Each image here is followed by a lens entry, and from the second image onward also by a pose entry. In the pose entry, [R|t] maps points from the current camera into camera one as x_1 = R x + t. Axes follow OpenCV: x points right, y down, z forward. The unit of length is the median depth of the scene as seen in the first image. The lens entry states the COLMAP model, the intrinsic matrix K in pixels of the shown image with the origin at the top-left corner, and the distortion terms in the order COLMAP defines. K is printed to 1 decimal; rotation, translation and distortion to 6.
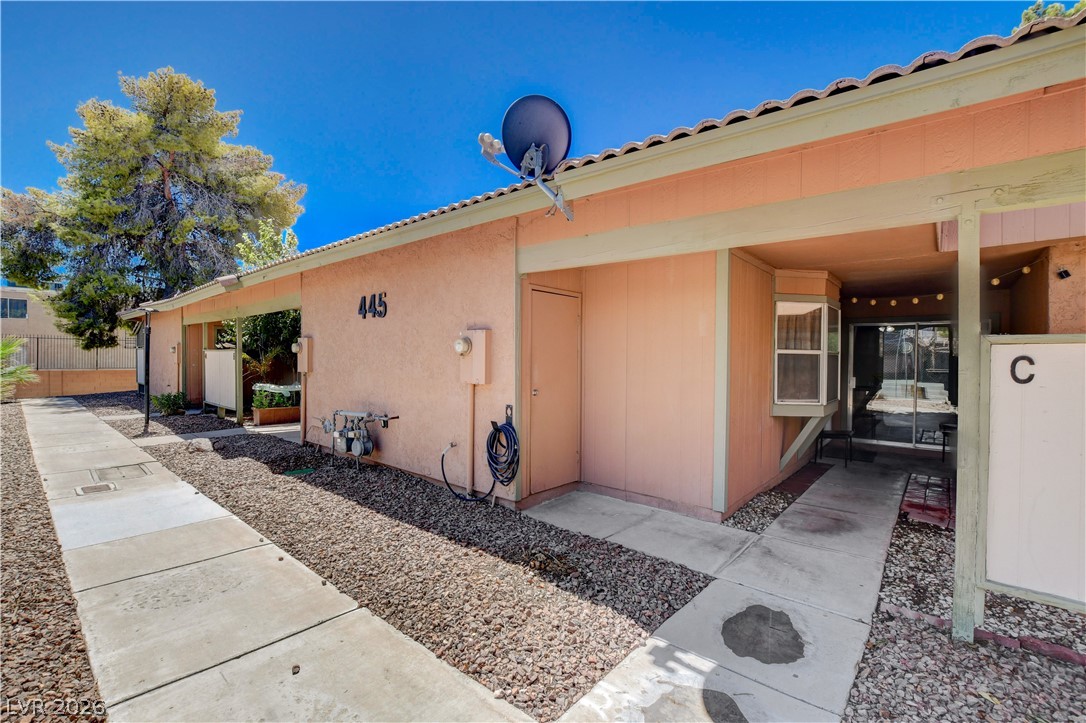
lens RADIAL K [[476.5, 0, 539.2], [0, 476.5, 361.9], [0, 0, 1]] dist [-0.029103, 0.003659]
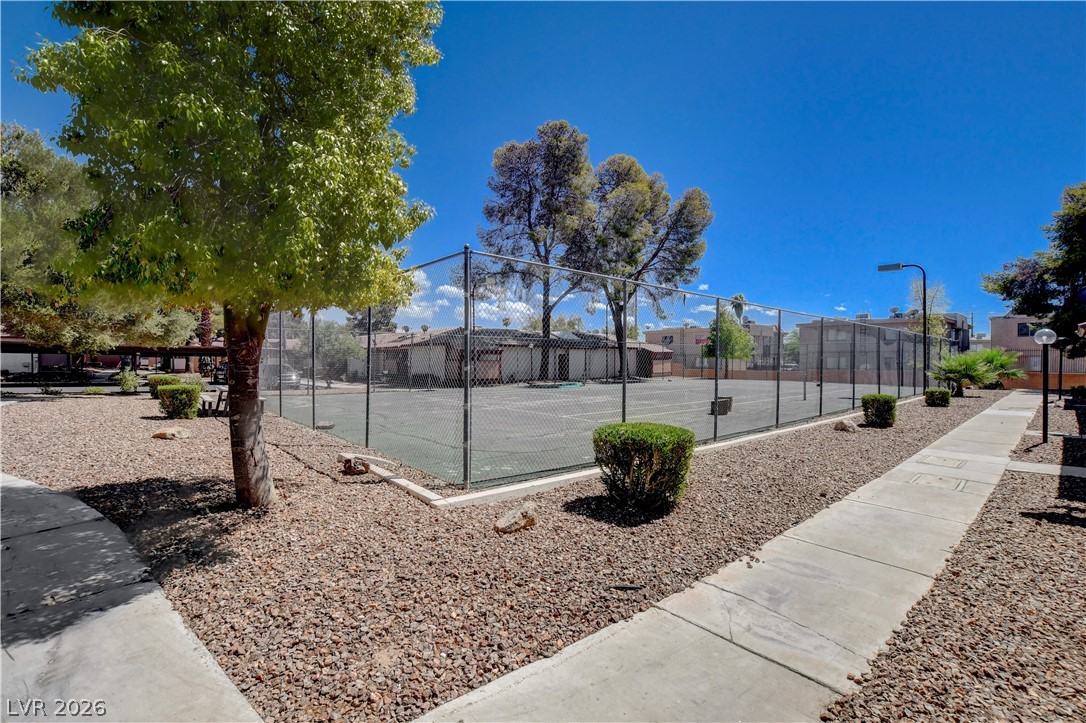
lens RADIAL K [[476.5, 0, 544.2], [0, 476.5, 365.8], [0, 0, 1]] dist [-0.029103, 0.003659]
pose [[-0.111240, 0.011239, -0.993730, 1.763977], [-0.016891, 0.999770, 0.013198, 0.013031], [0.993650, 0.018254, -0.111025, -1.262158]]
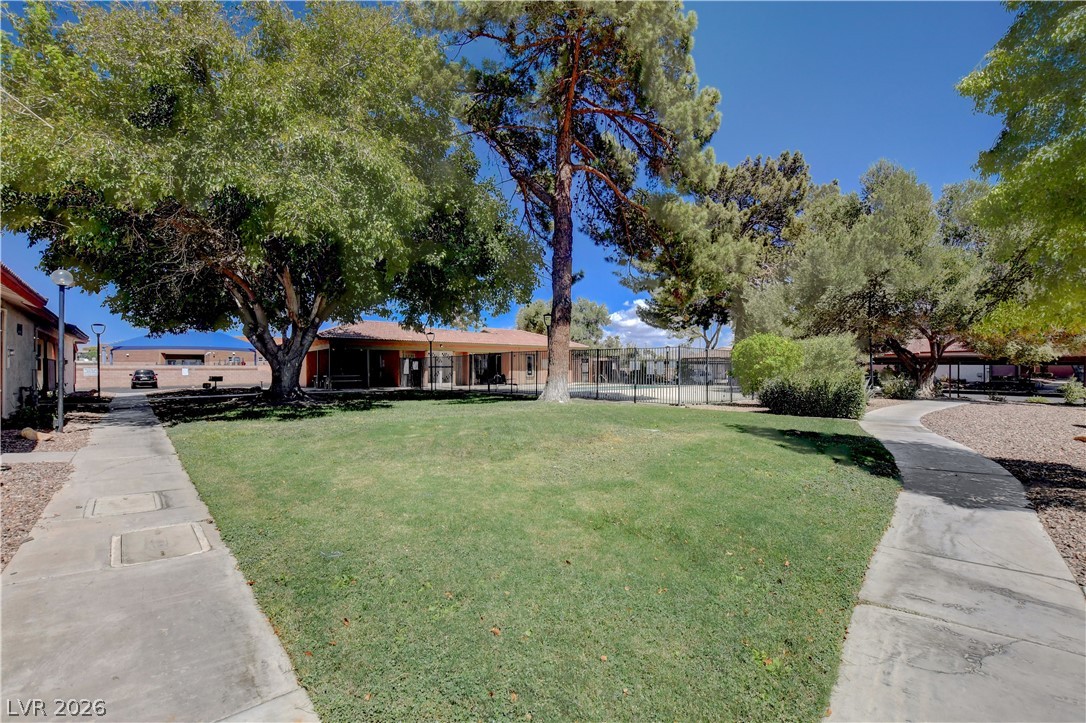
lens RADIAL K [[476.5, 0, 543.4], [0, 476.5, 370.6], [0, 0, 1]] dist [-0.029103, 0.003659]
pose [[-0.990431, -0.000100, 0.138006, 2.085680], [0.002034, 0.999881, 0.015320, 0.007561], [-0.137991, 0.015454, -0.990313, -0.760243]]
